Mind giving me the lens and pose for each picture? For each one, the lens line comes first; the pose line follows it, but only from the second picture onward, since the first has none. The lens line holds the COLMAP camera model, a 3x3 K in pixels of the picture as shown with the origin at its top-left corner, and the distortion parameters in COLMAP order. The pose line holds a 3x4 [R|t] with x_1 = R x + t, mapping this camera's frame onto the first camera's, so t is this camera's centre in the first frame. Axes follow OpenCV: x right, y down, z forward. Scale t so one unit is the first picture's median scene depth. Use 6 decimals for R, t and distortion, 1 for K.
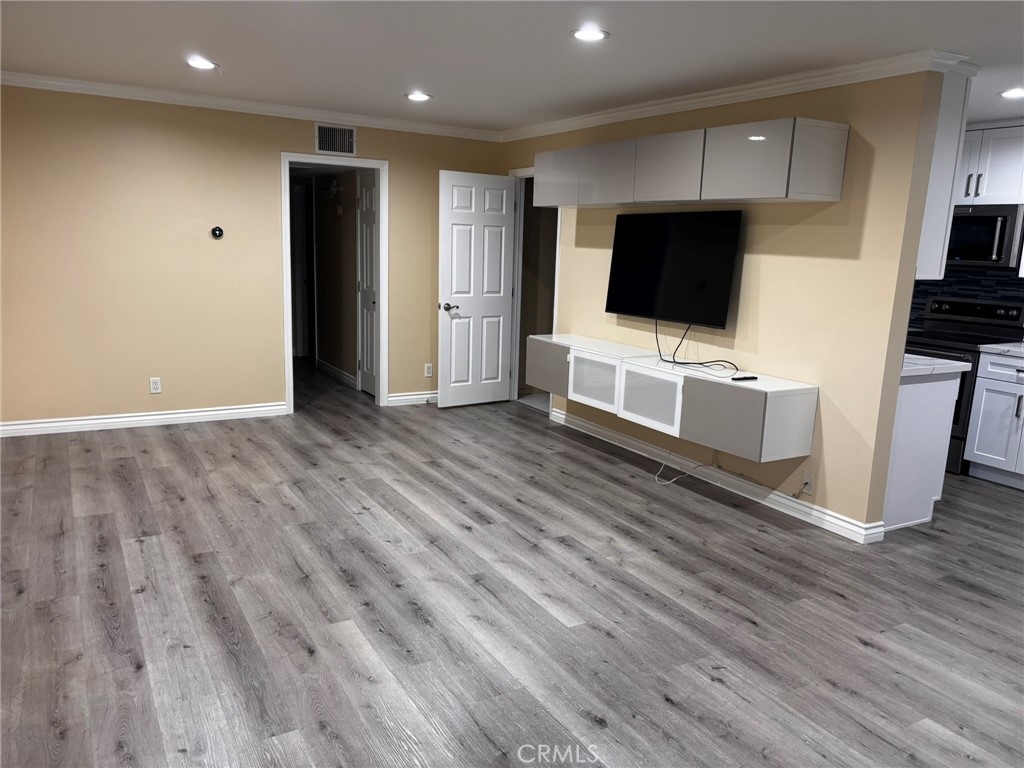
lens RADIAL K [[772.8, 0, 522.7], [0, 772.8, 394.2], [0, 0, 1]] dist [0.059090, -0.058522]
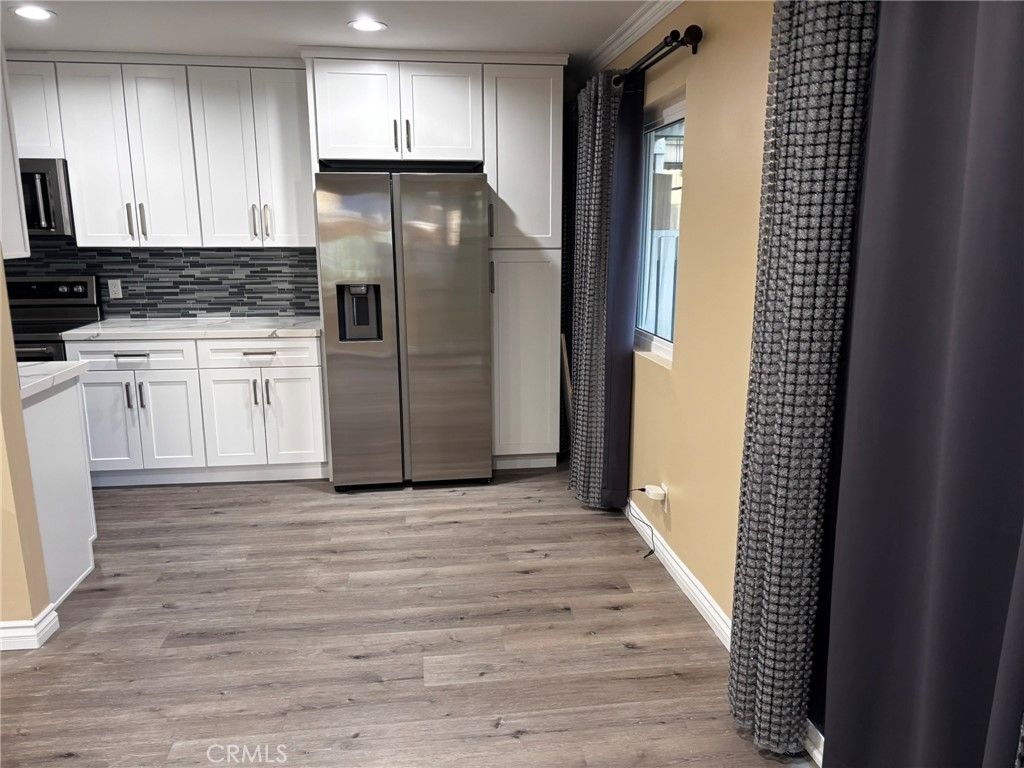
lens RADIAL K [[772.8, 0, 521.5], [0, 772.8, 393.7], [0, 0, 1]] dist [0.059090, -0.058522]
pose [[0.387882, -0.228178, 0.893019, 0.032219], [0.191104, 0.967728, 0.164261, -0.051053], [-0.901680, 0.106946, 0.418970, 0.273024]]
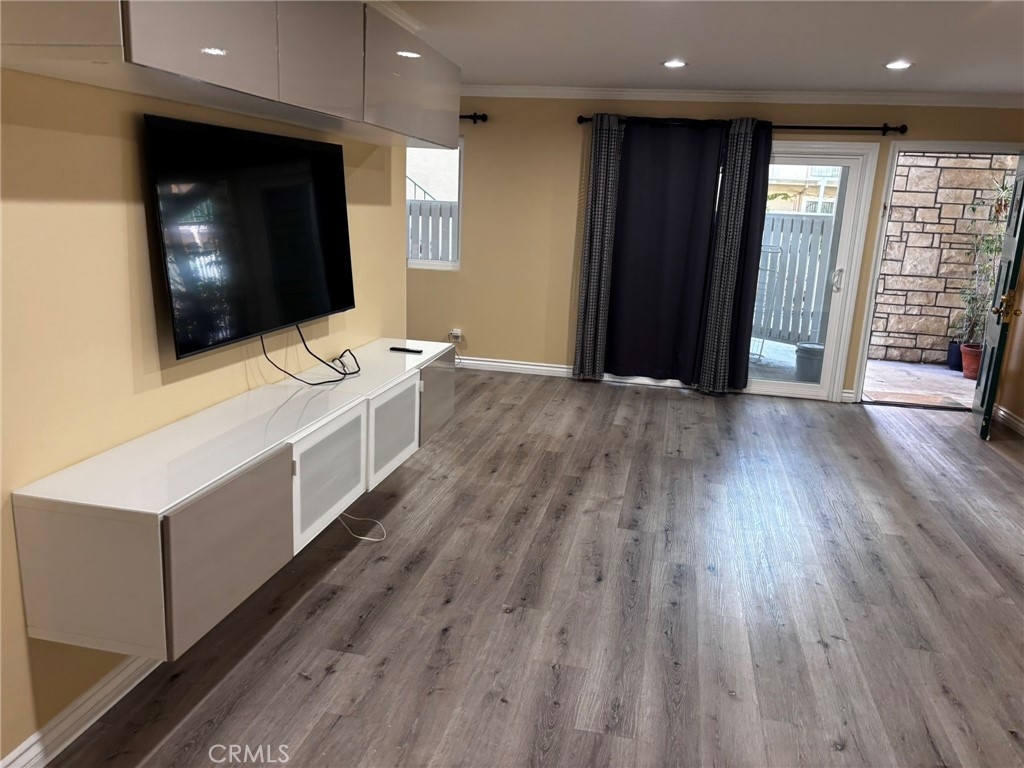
lens RADIAL K [[772.8, 0, 519.6], [0, 772.8, 380.7], [0, 0, 1]] dist [0.059090, -0.058522]
pose [[-0.734428, -0.226139, 0.639903, -0.366333], [0.054242, 0.920281, 0.387479, -0.311527], [-0.676515, 0.319285, -0.663614, 1.464184]]
